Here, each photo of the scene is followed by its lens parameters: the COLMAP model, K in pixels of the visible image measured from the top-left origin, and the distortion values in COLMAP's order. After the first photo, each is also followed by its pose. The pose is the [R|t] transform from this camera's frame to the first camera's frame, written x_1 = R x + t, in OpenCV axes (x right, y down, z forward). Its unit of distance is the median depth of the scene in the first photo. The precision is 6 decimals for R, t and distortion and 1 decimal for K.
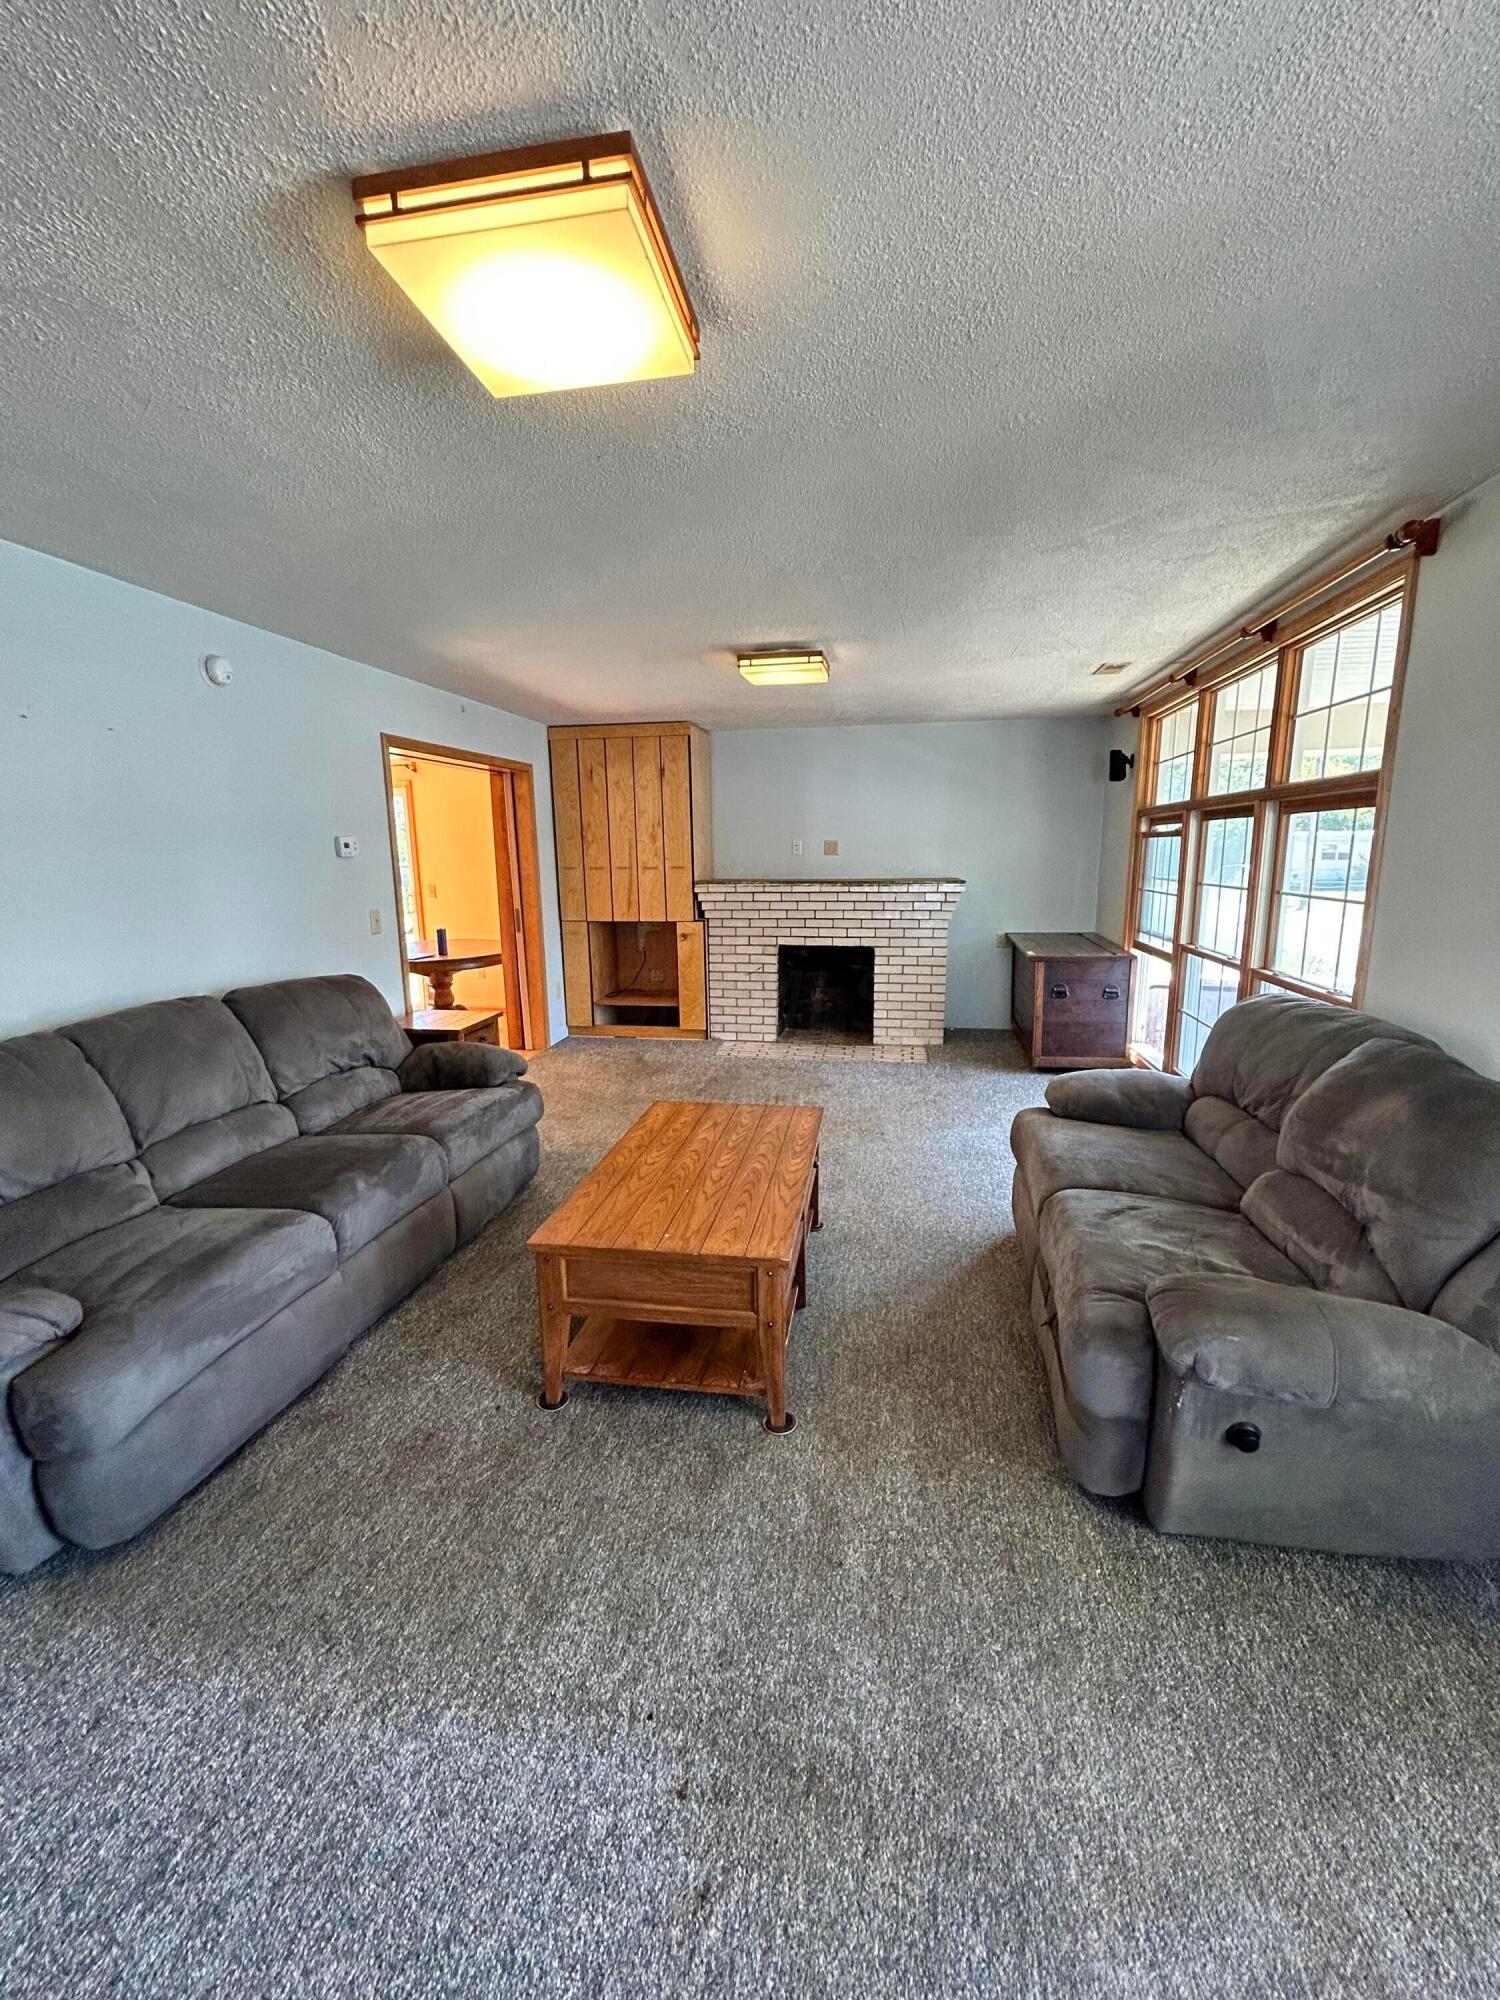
lens RADIAL K [[804.5, 0, 752.7], [0, 804.5, 1001.5], [0, 0, 1]] dist [0.001828, 0.000095]
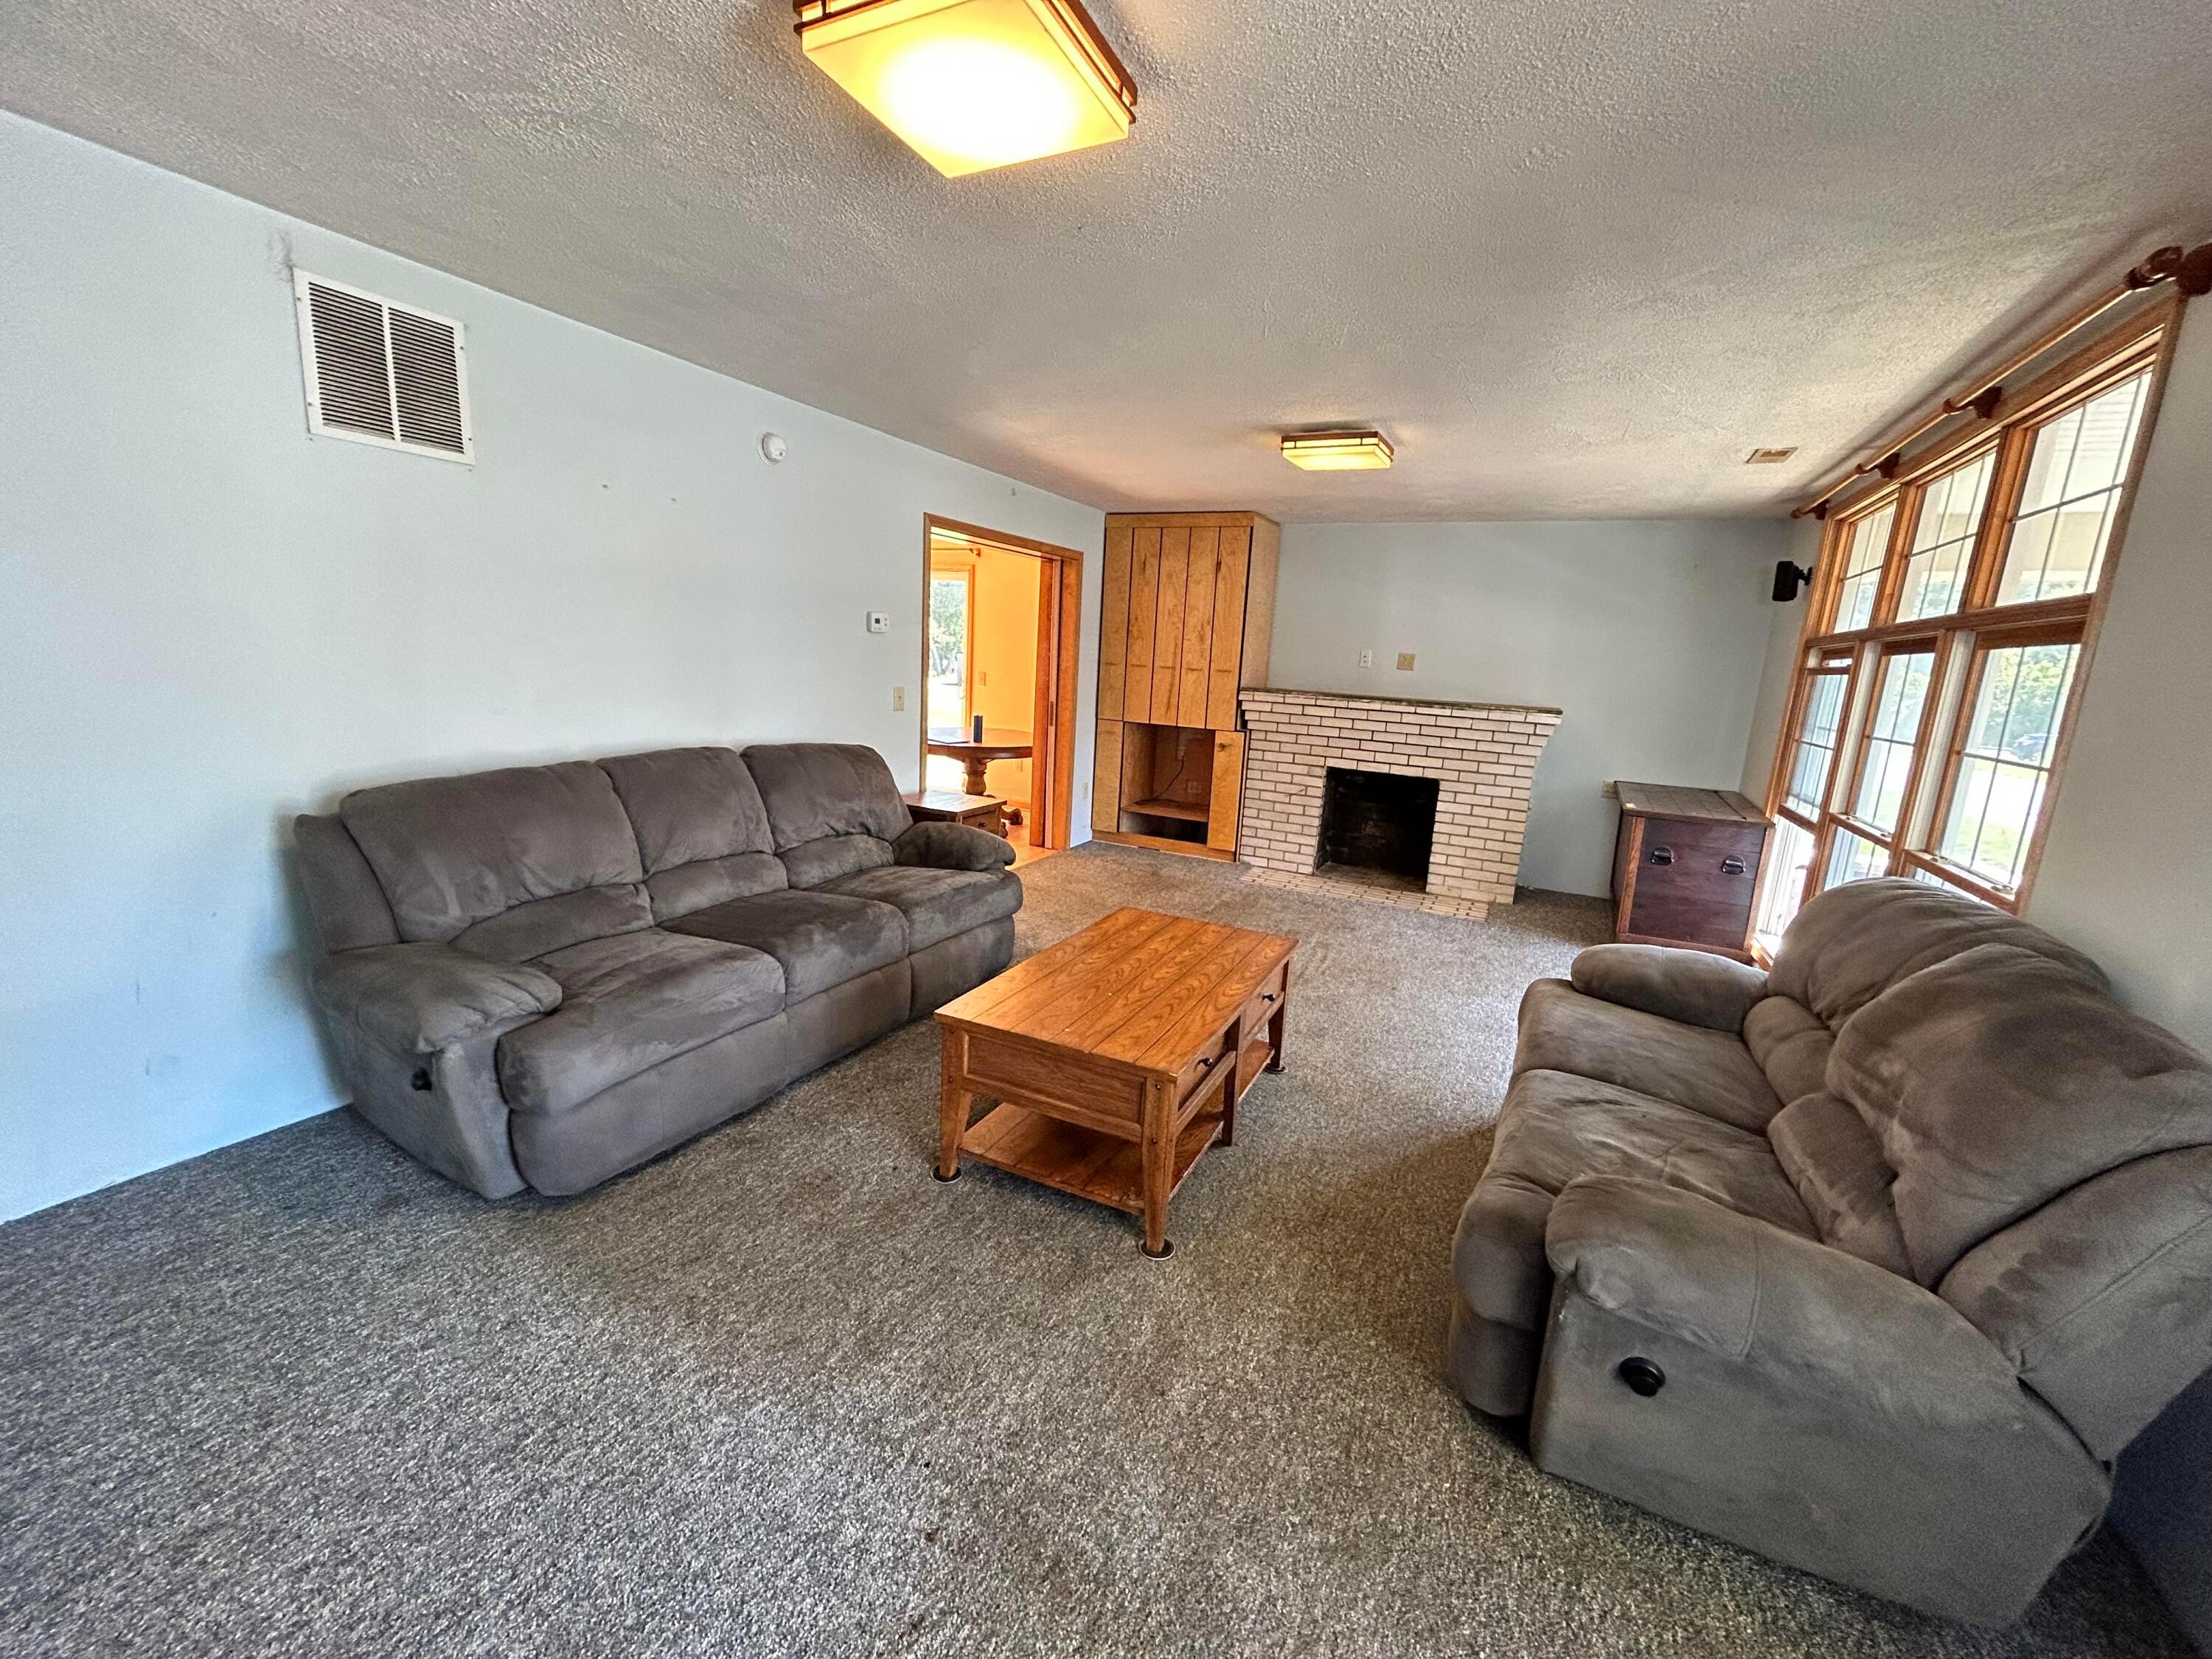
lens RADIAL K [[889.7, 0, 1105.8], [0, 889.7, 832.7], [0, 0, 1]] dist [0.001828, 0.000095]
pose [[0.956076, 0.121628, -0.266694, 0.188808], [-0.119696, 0.992531, 0.023549, 0.021881], [0.267567, 0.009407, 0.963493, -0.025691]]
